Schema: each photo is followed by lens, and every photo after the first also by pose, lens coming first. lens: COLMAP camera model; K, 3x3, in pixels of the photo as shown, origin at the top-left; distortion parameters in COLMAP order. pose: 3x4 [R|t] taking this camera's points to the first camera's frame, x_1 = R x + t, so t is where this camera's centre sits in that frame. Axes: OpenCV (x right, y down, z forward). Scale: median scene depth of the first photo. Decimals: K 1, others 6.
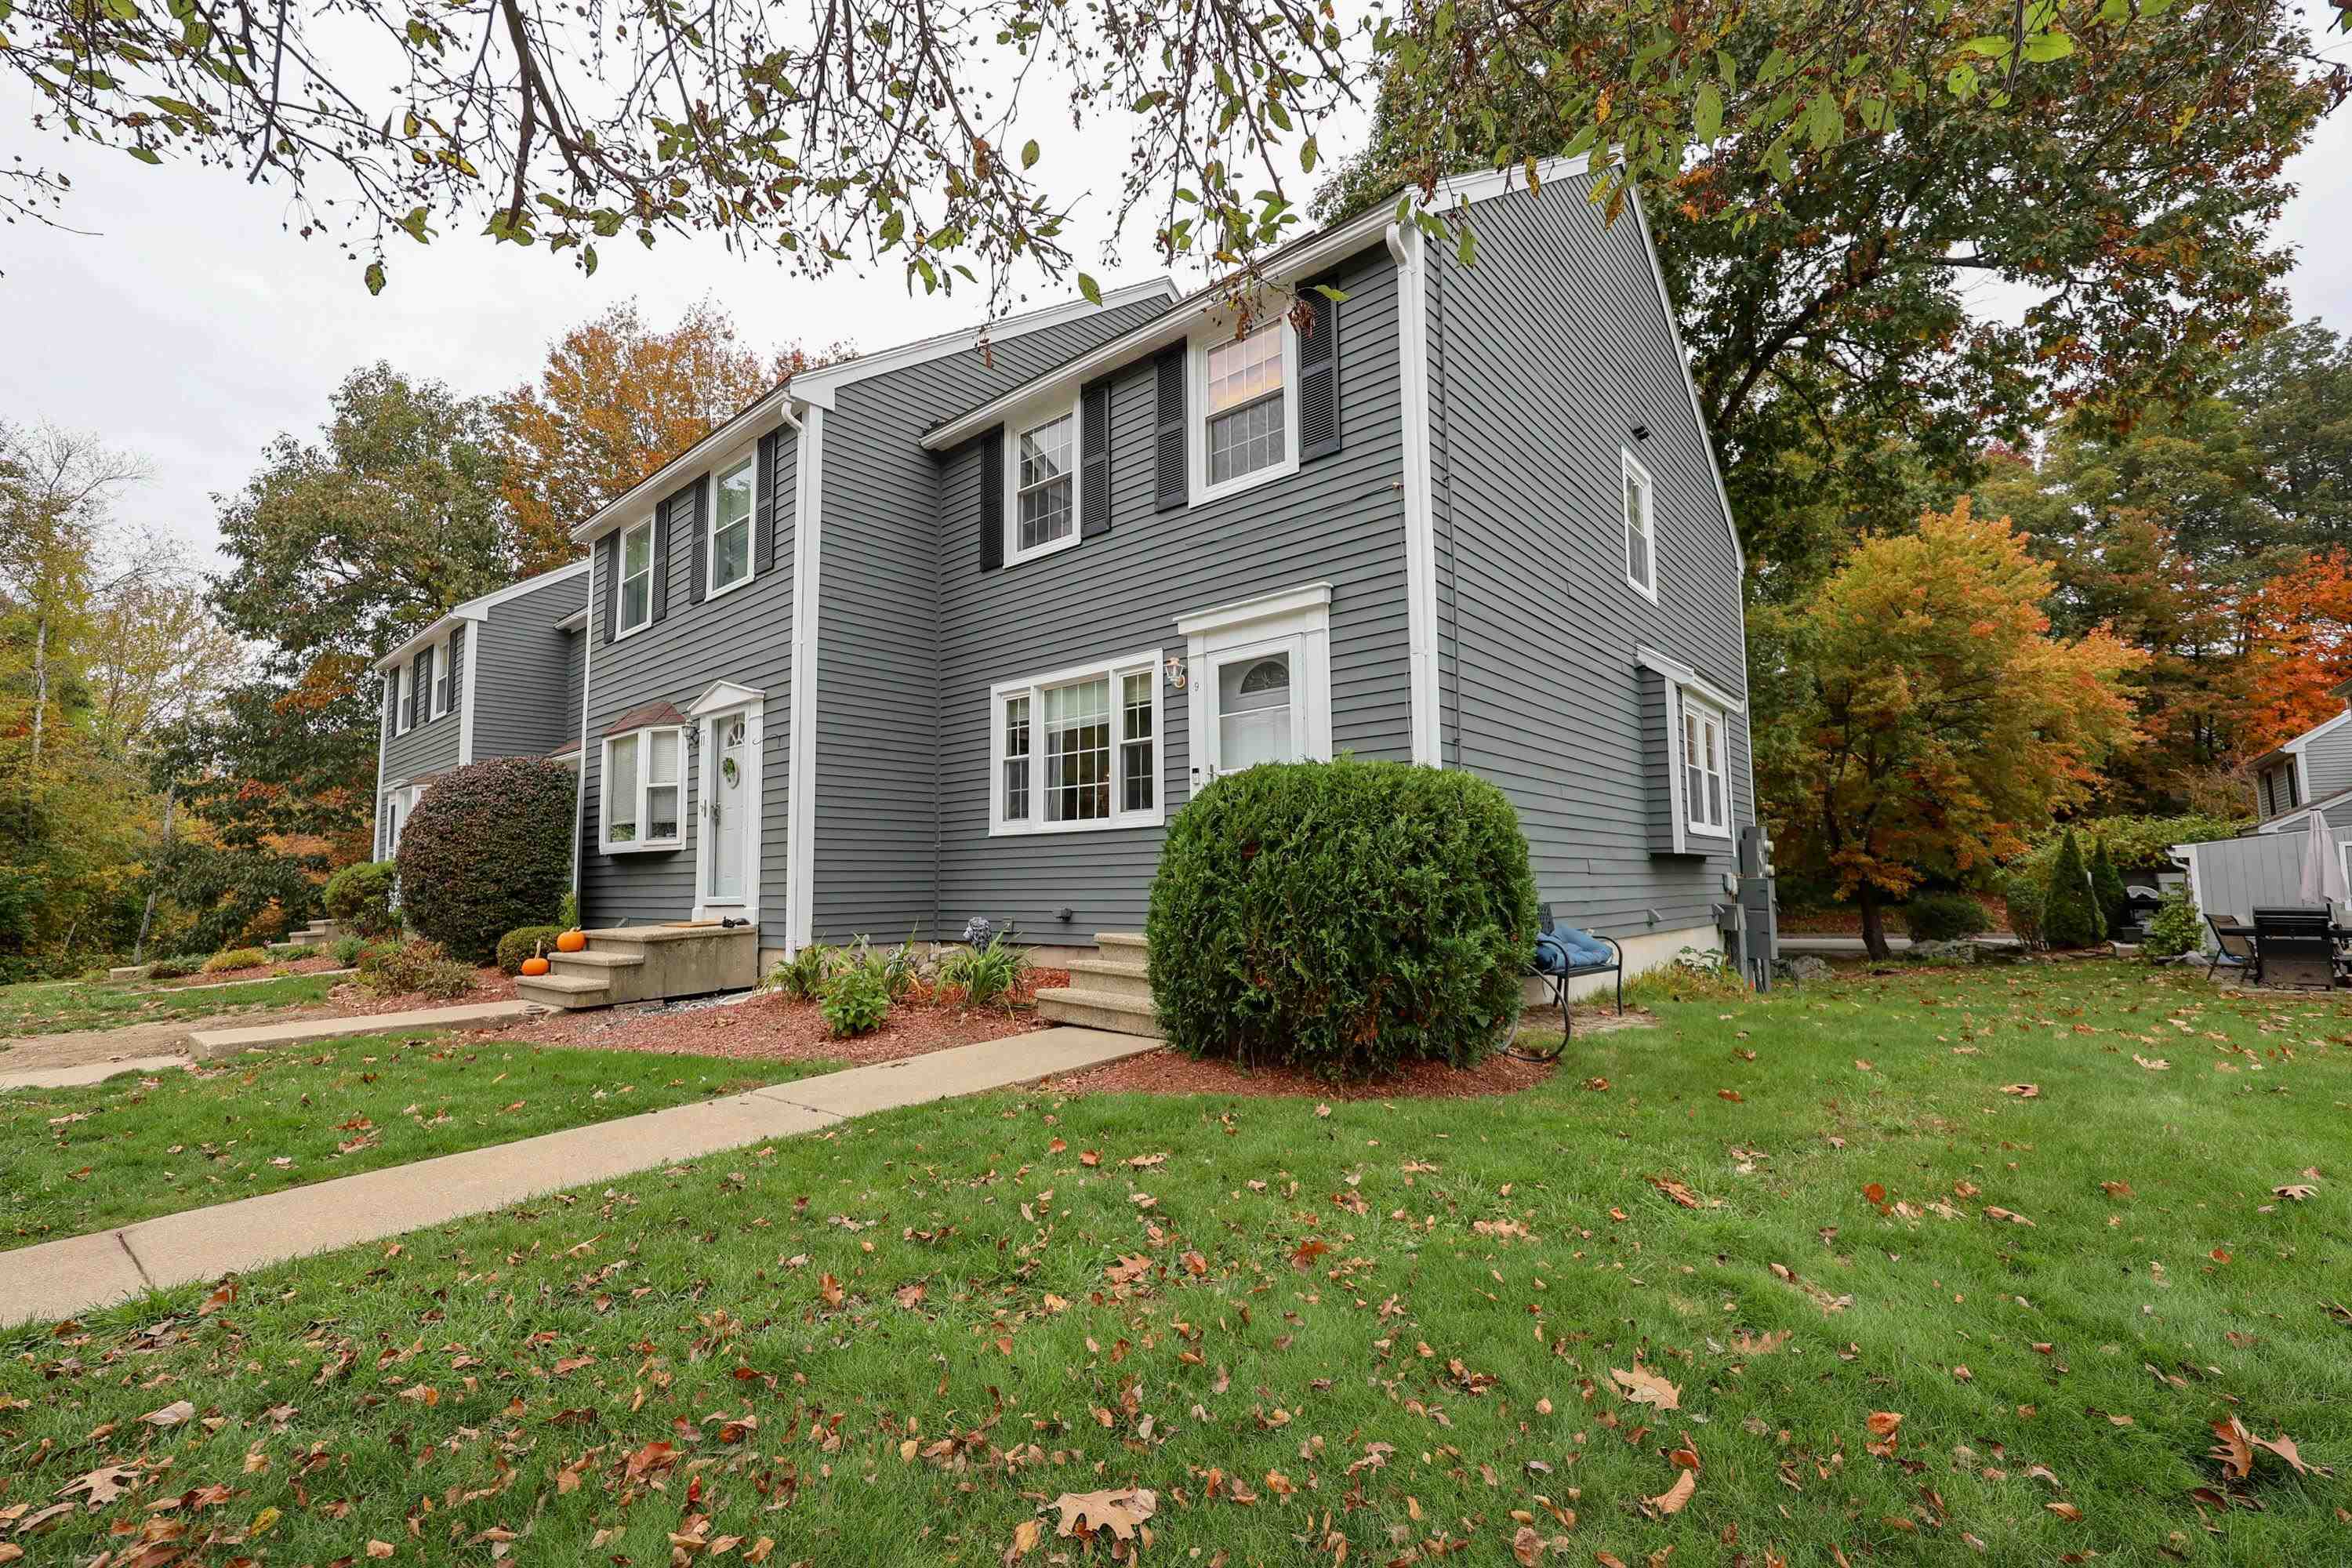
lens RADIAL K [[981.8, 0, 1164.0], [0, 981.8, 798.7], [0, 0, 1]] dist [-0.001217, -0.000030]
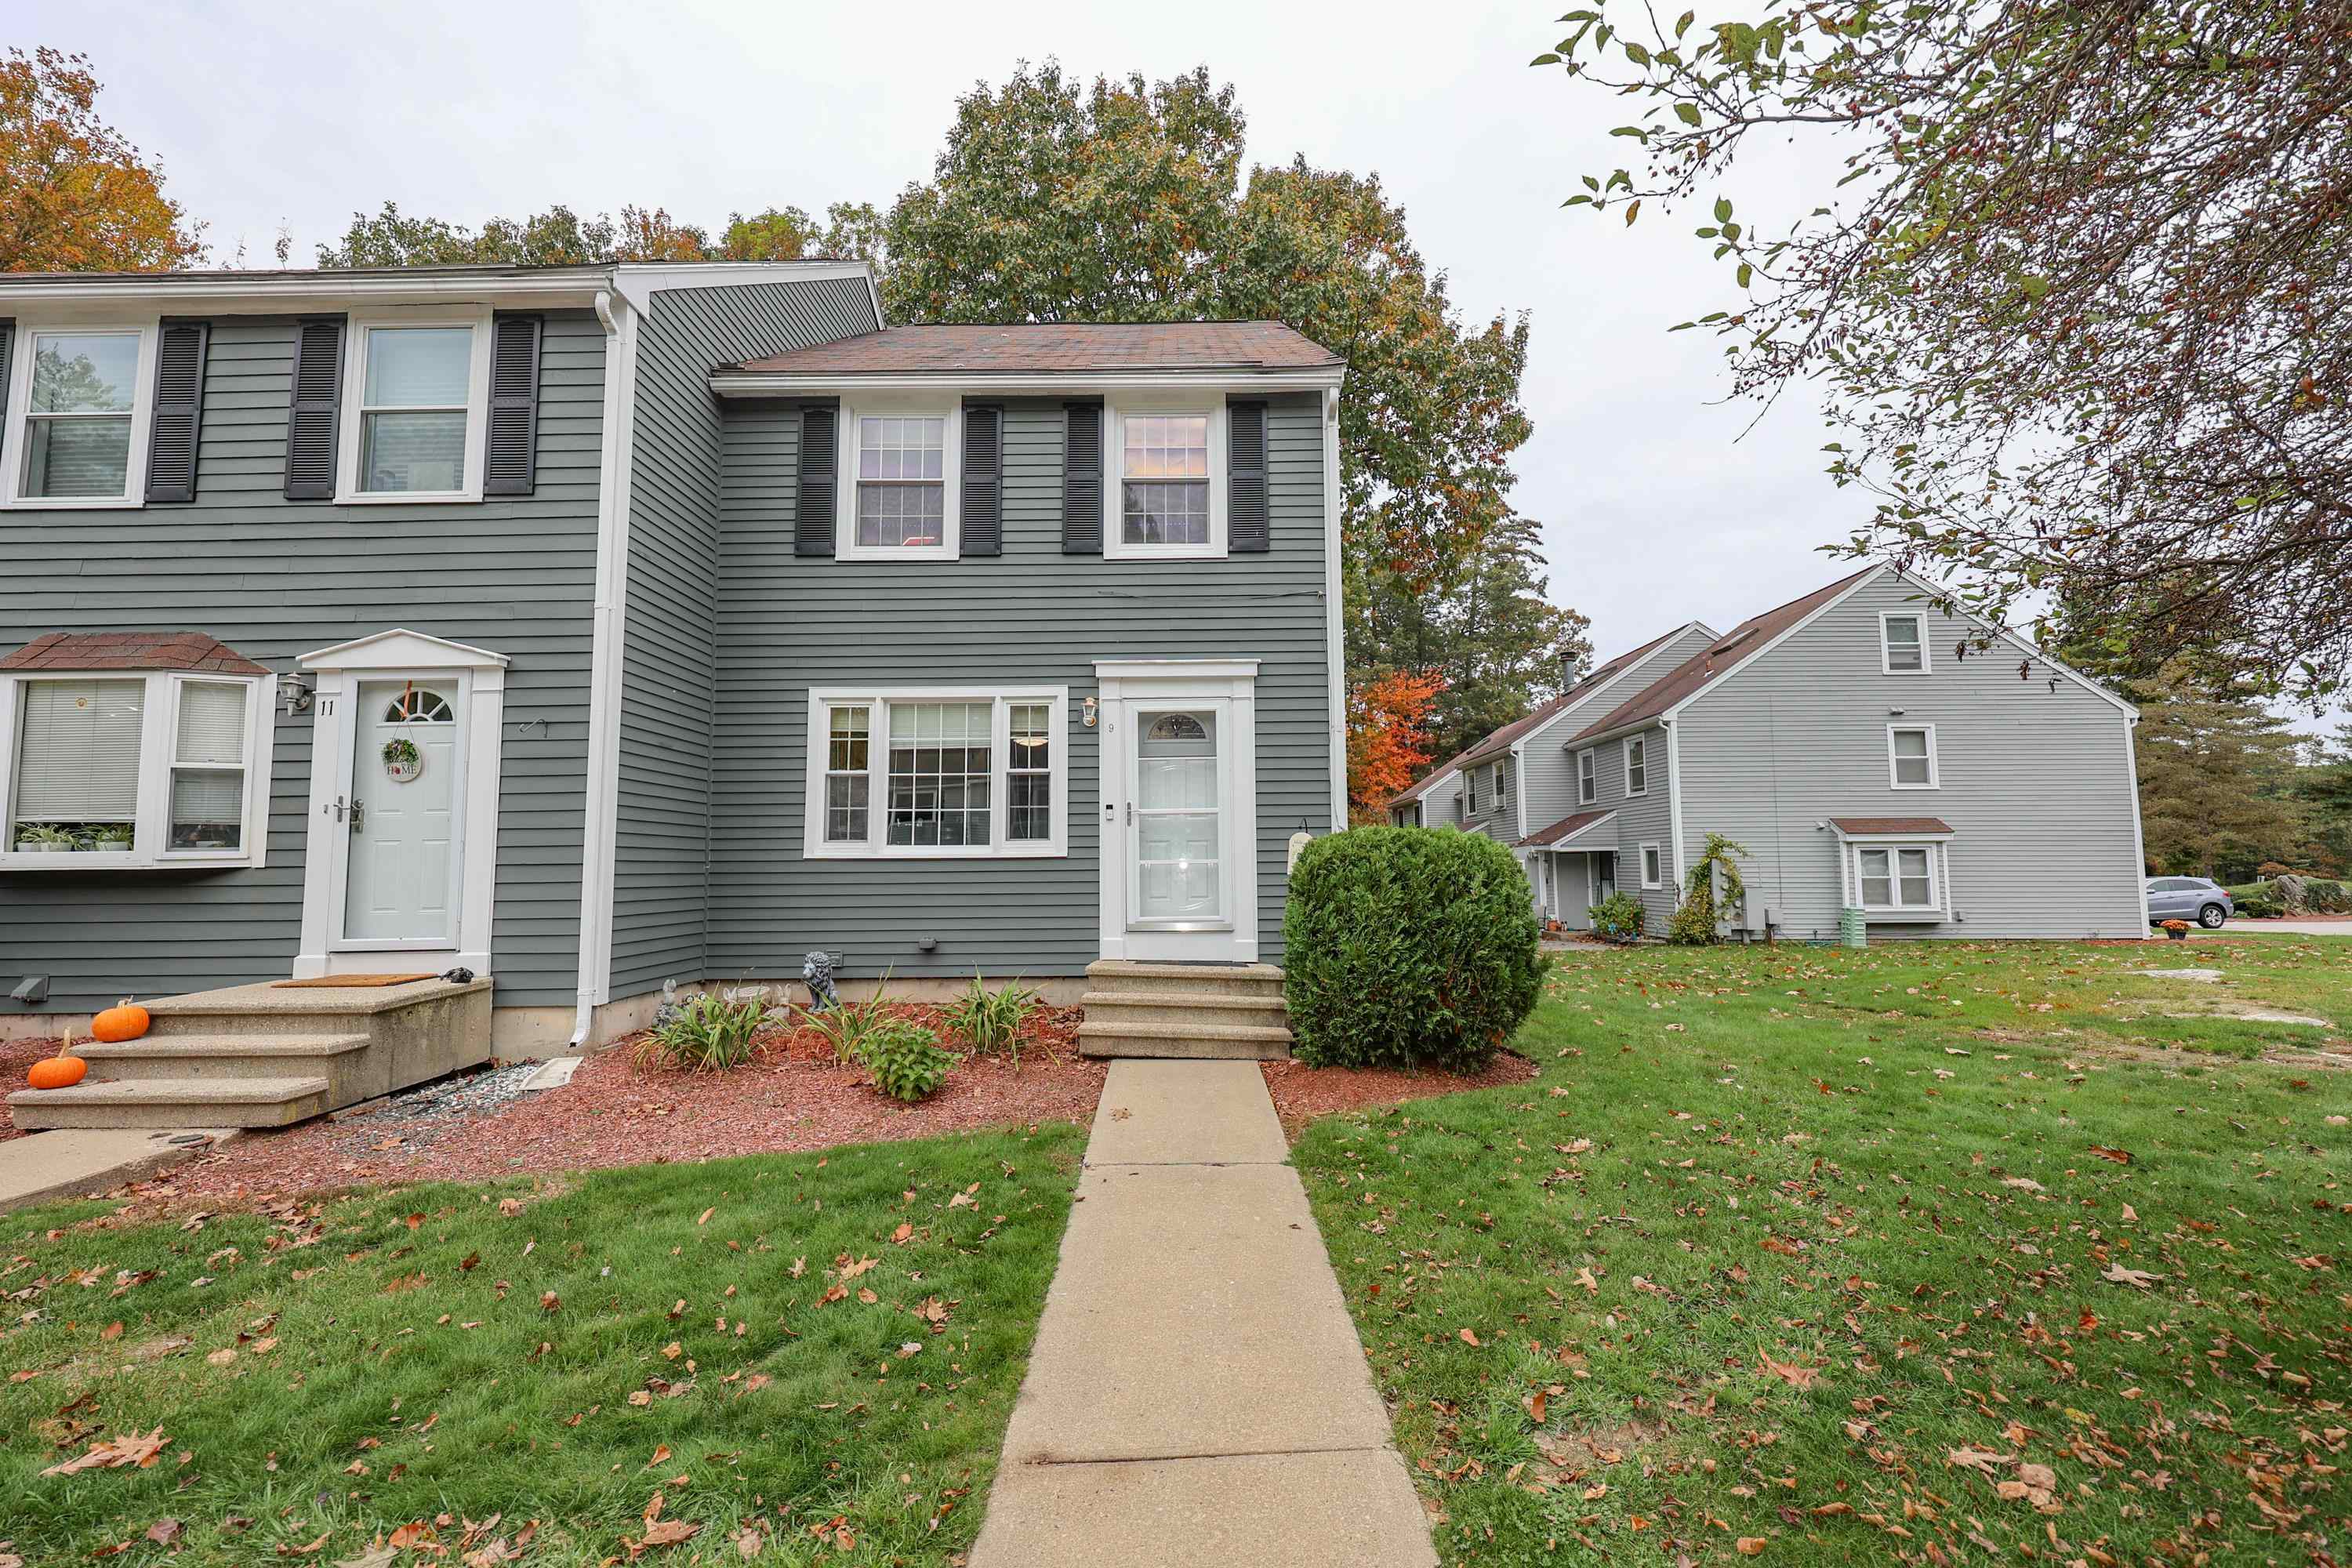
lens RADIAL K [[981.8, 0, 1176.0], [0, 981.8, 784.0], [0, 0, 1]] dist [0.000324, -0.000132]
pose [[0.764512, 0.059099, 0.641895, -0.548497], [-0.056947, 0.998087, -0.024069, -0.028929], [-0.642089, -0.018153, 0.766415, 0.121324]]
